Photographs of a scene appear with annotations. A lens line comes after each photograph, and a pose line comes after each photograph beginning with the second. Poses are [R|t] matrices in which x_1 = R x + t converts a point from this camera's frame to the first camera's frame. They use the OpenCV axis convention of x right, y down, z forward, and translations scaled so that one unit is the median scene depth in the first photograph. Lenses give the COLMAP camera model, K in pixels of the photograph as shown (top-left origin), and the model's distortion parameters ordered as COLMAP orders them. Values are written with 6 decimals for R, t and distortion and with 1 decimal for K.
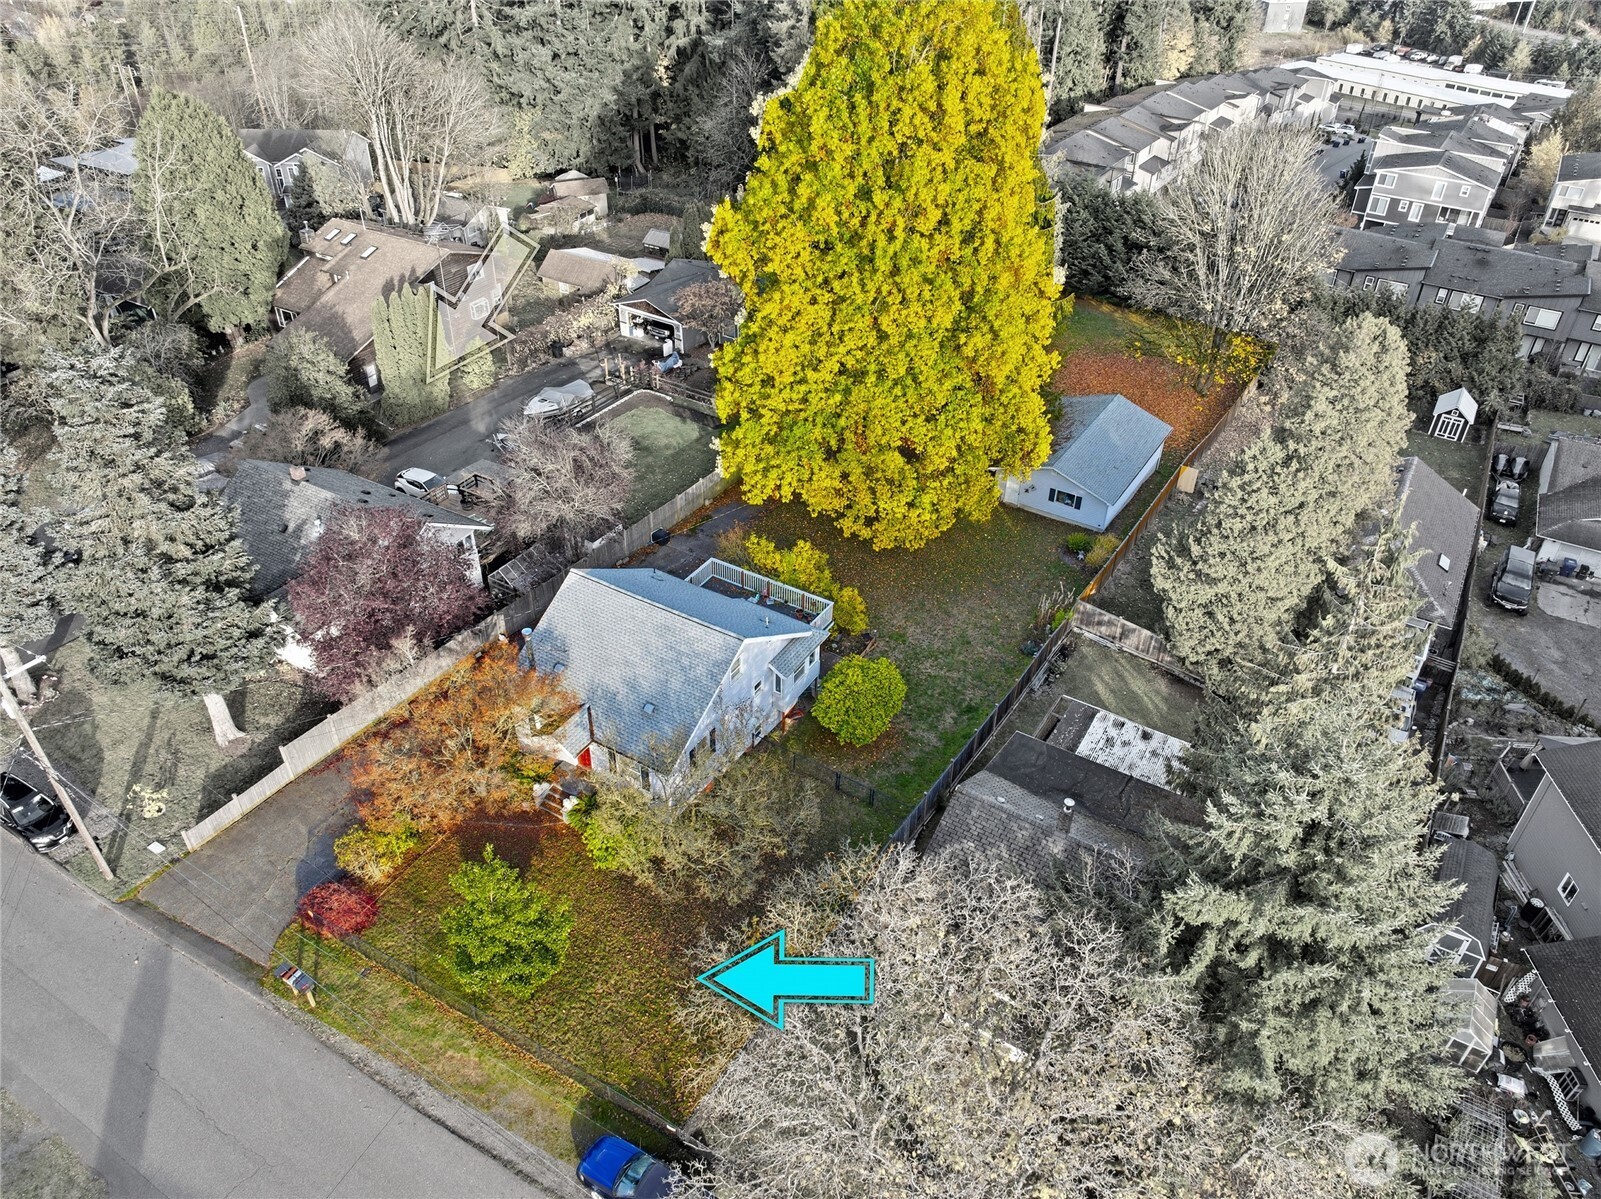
lens RADIAL K [[1142.8, 0, 800.5], [0, 1142.8, 599.5], [0, 0, 1]] dist [-0.040471, 0.007857]
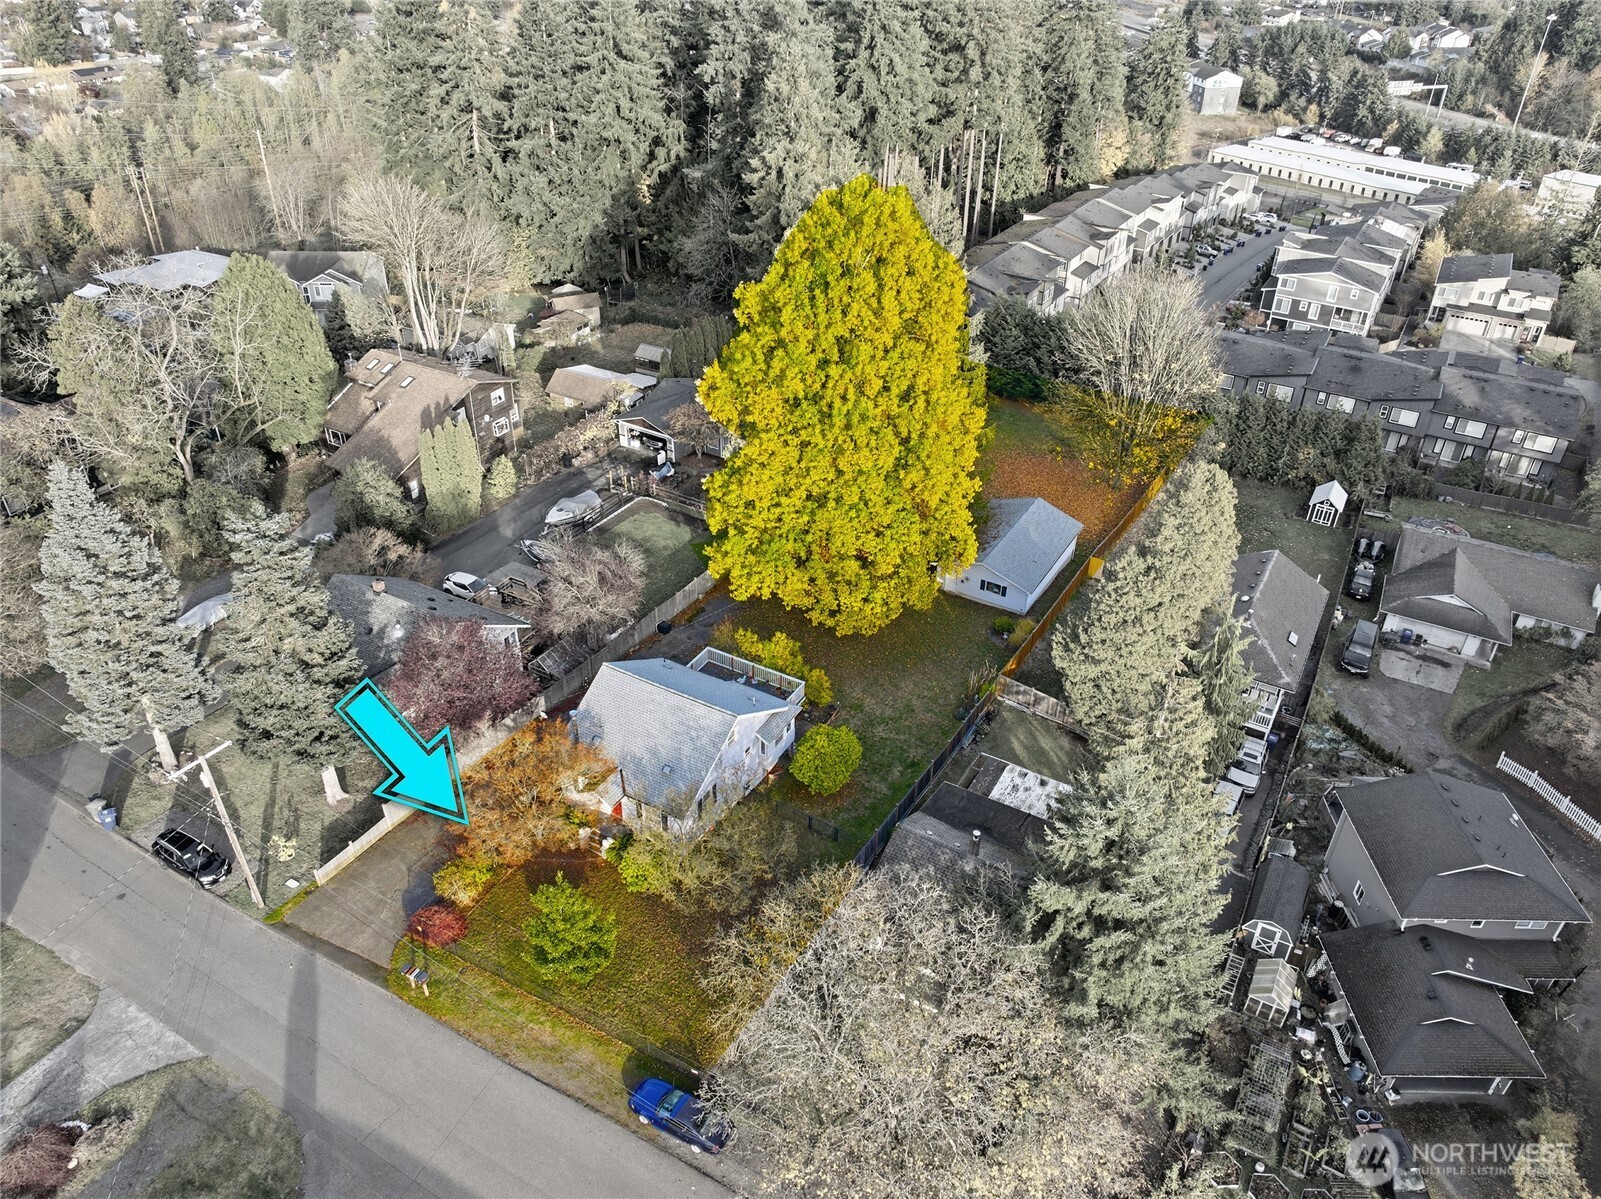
lens RADIAL K [[1142.8, 0, 800.5], [0, 1142.8, 599.5], [0, 0, 1]] dist [-0.040471, 0.007857]
pose [[0.999601, -0.015662, 0.023492, -0.004207], [0.016642, 0.998974, -0.042111, -0.033799], [-0.022808, 0.042485, 0.998837, -0.259739]]
